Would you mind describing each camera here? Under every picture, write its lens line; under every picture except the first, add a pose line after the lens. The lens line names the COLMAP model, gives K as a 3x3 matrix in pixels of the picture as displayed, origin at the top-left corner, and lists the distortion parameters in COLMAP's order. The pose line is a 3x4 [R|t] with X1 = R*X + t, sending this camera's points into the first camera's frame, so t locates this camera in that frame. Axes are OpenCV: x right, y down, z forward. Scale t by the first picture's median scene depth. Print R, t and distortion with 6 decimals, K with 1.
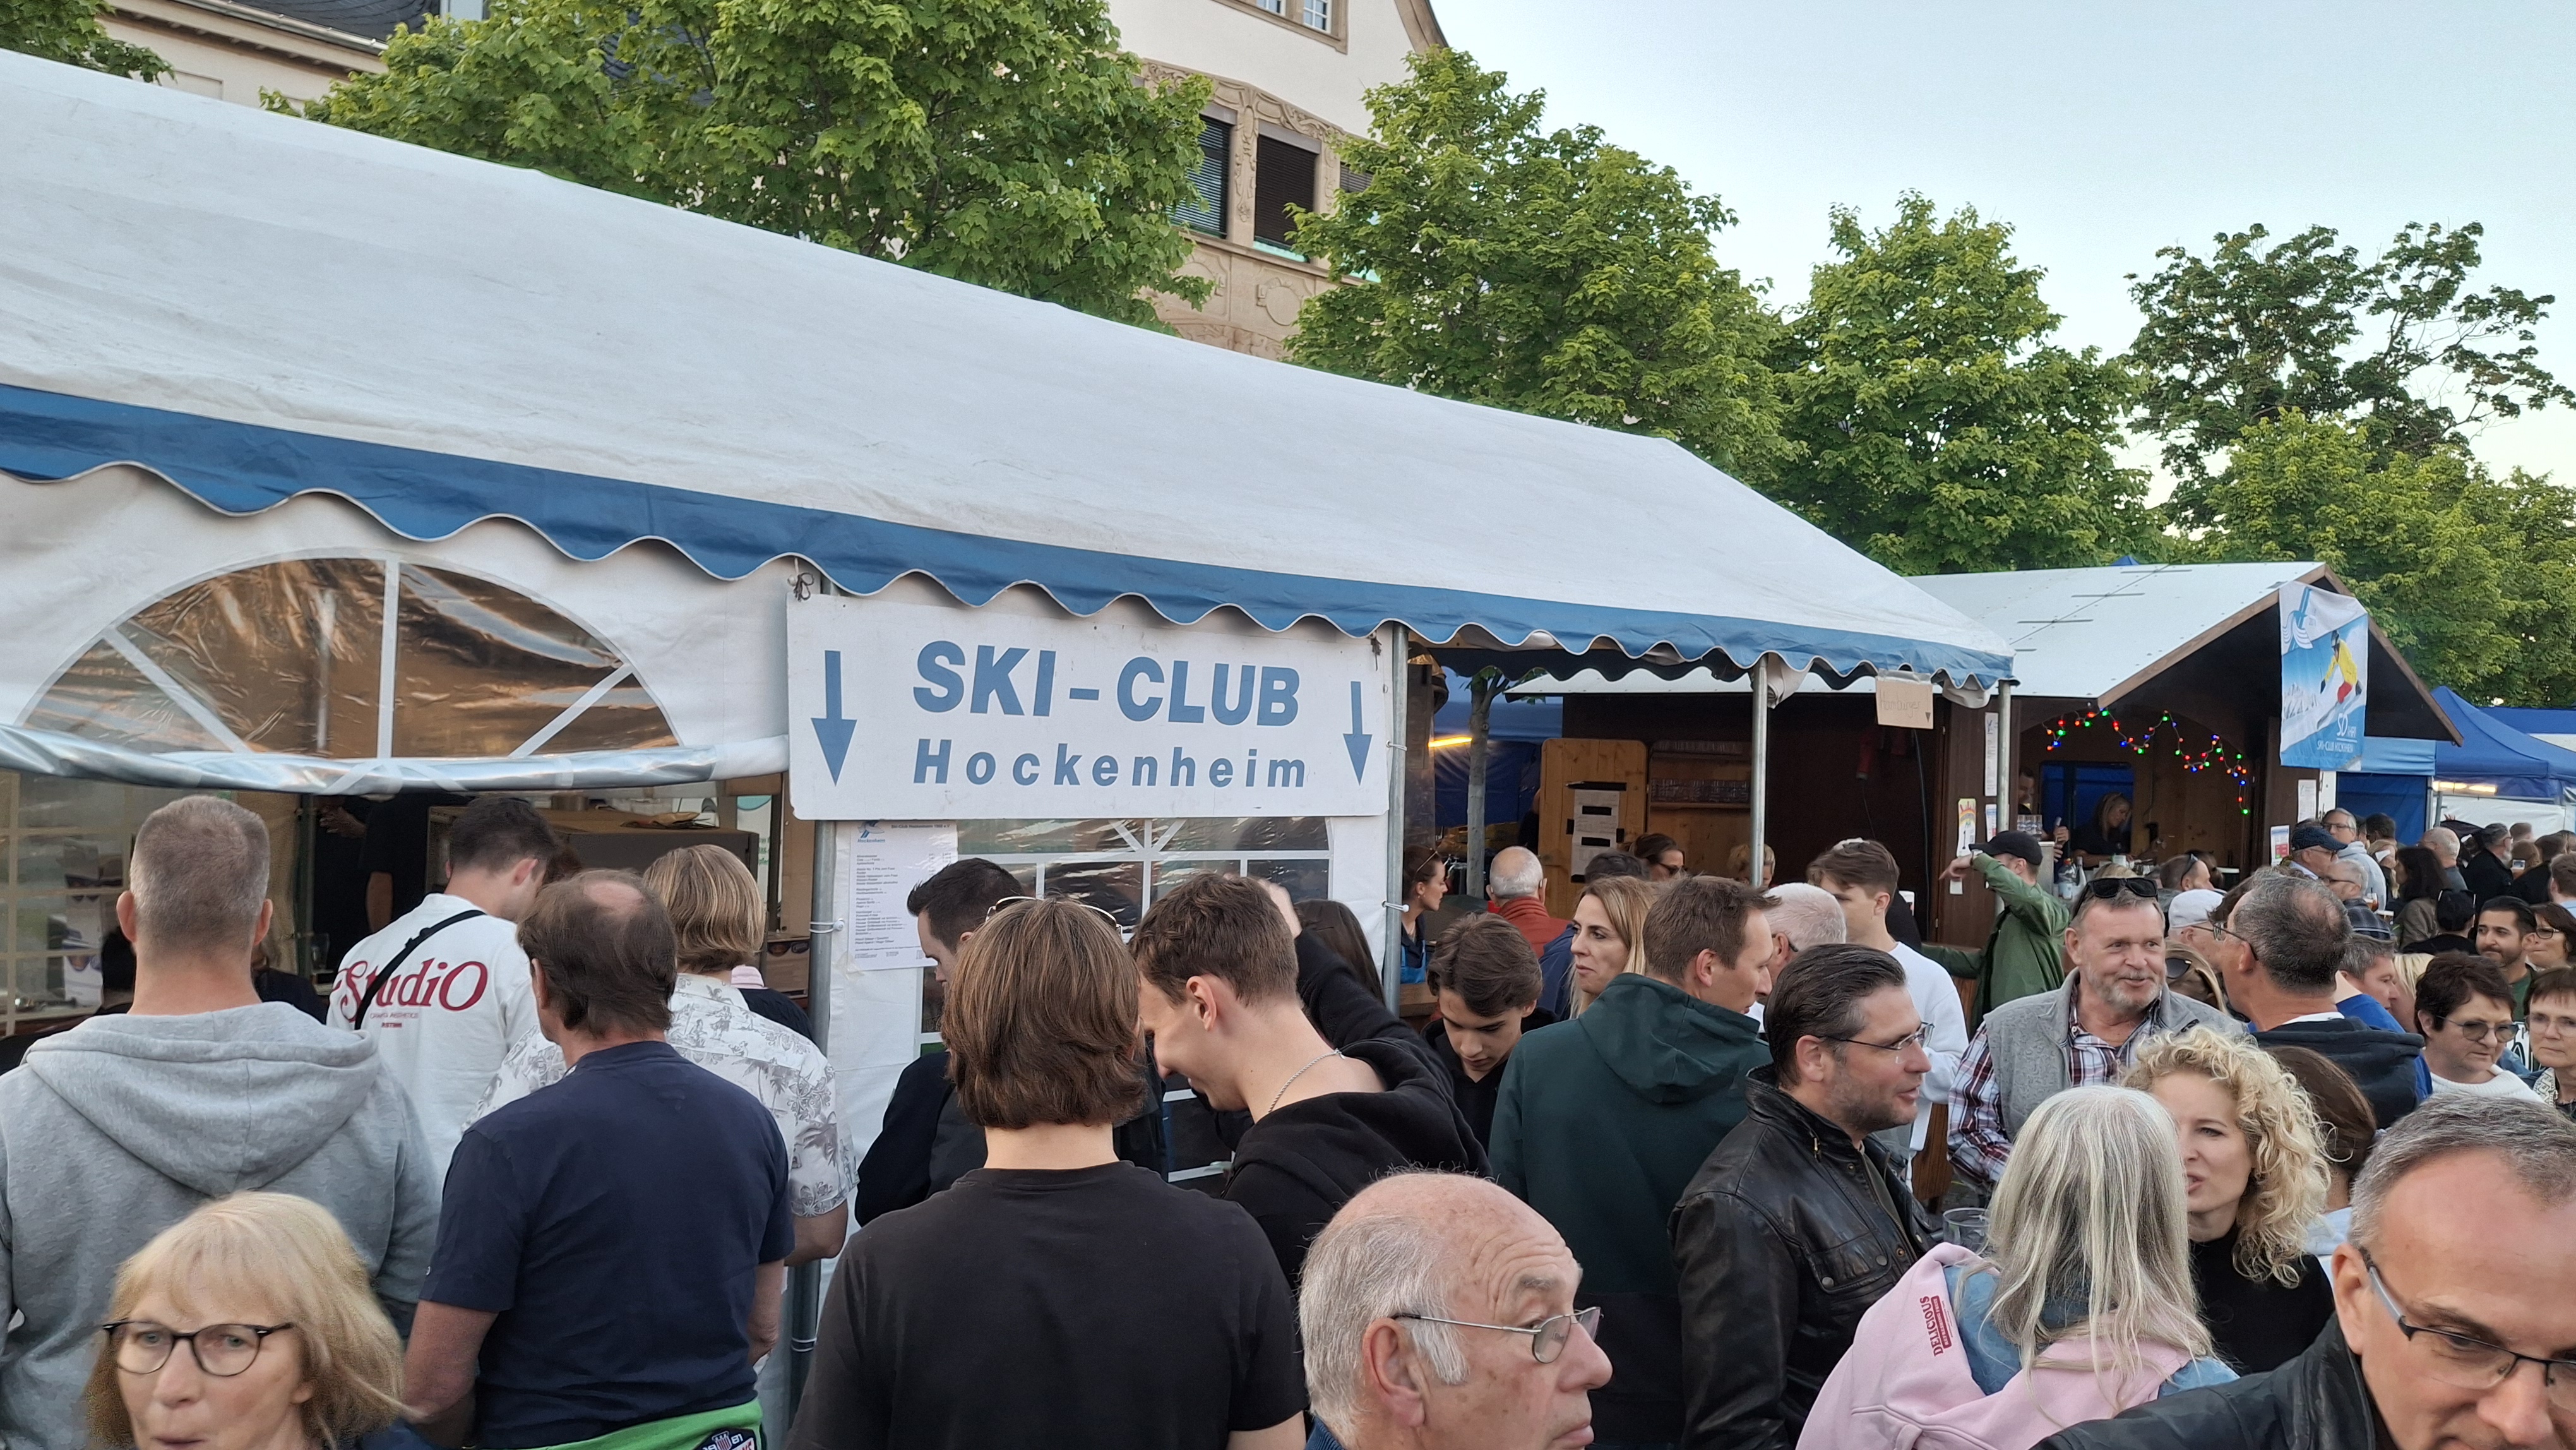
lens RADIAL K [[1916.5, 0, 1298.4], [0, 1916.5, 802.5], [0, 0, 1]] dist [0.072736, -0.123725]
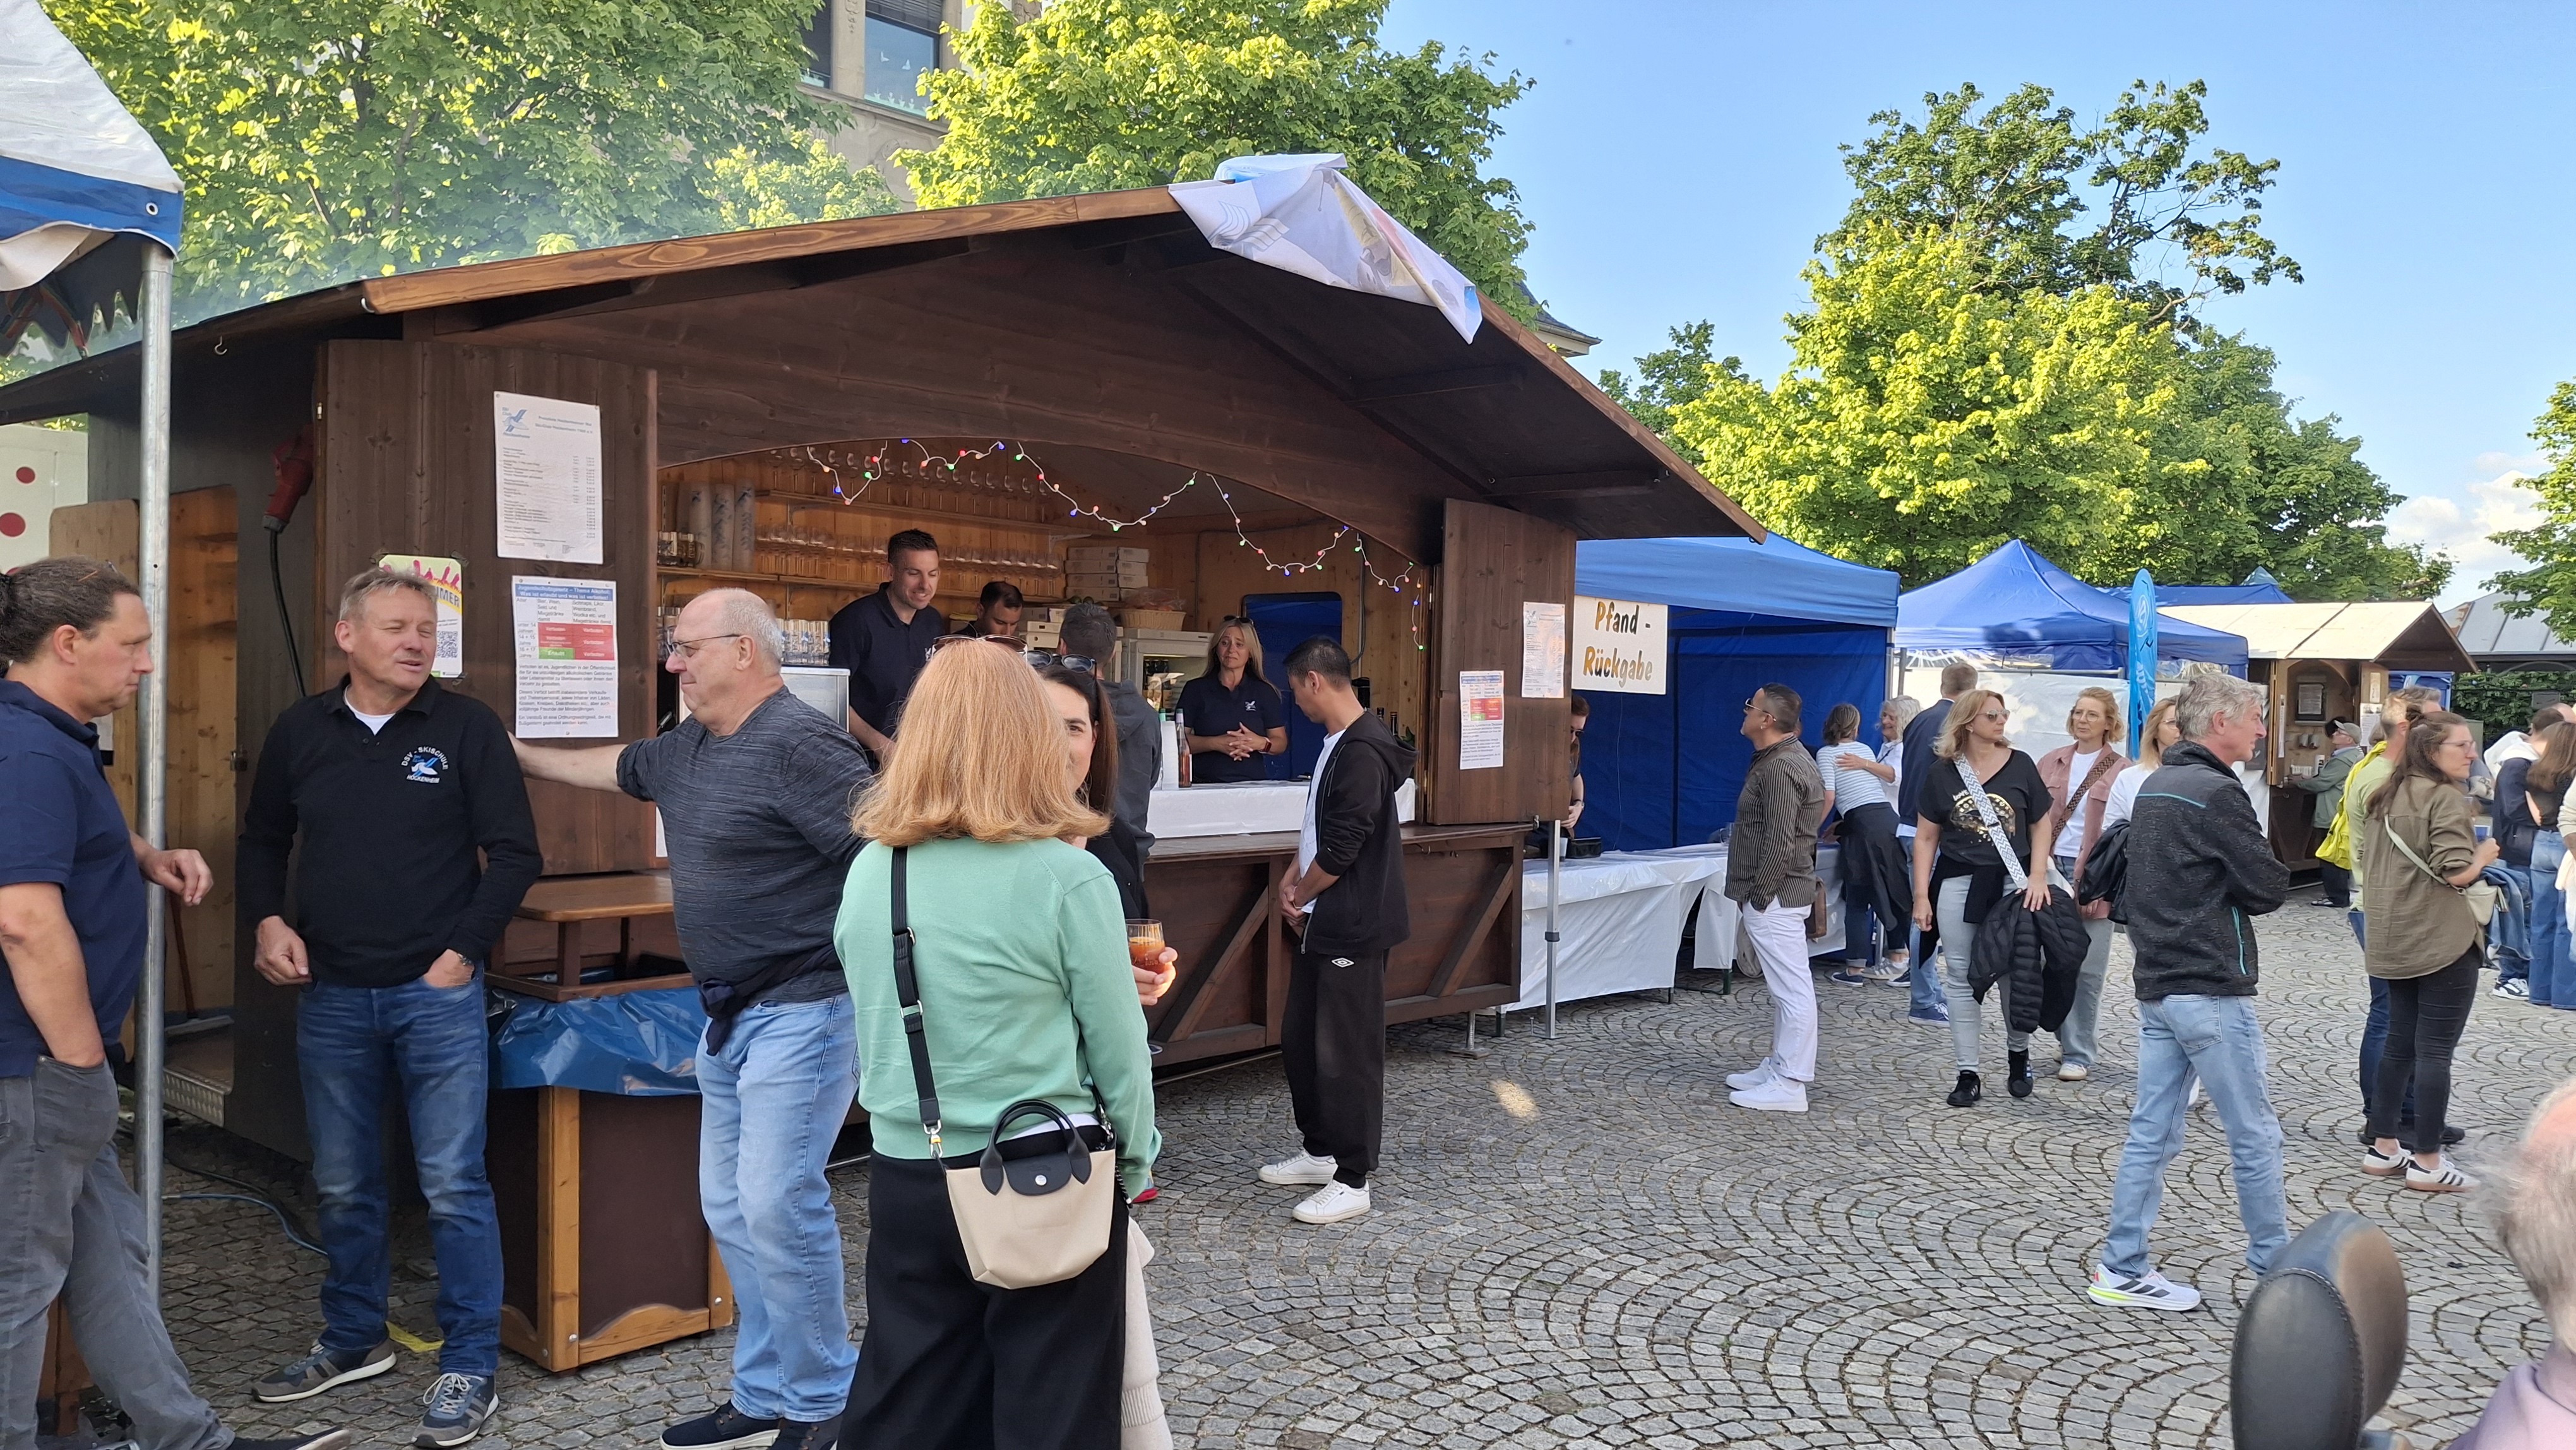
lens RADIAL K [[1916.5, 0, 1318.9], [0, 1916.5, 743.4], [0, 0, 1]] dist [0.072736, -0.123725]
pose [[0.997376, -0.010544, 0.071620, 0.917841], [0.010601, 0.999944, -0.000416, 0.084044], [-0.071611, 0.001175, 0.997432, 0.825716]]
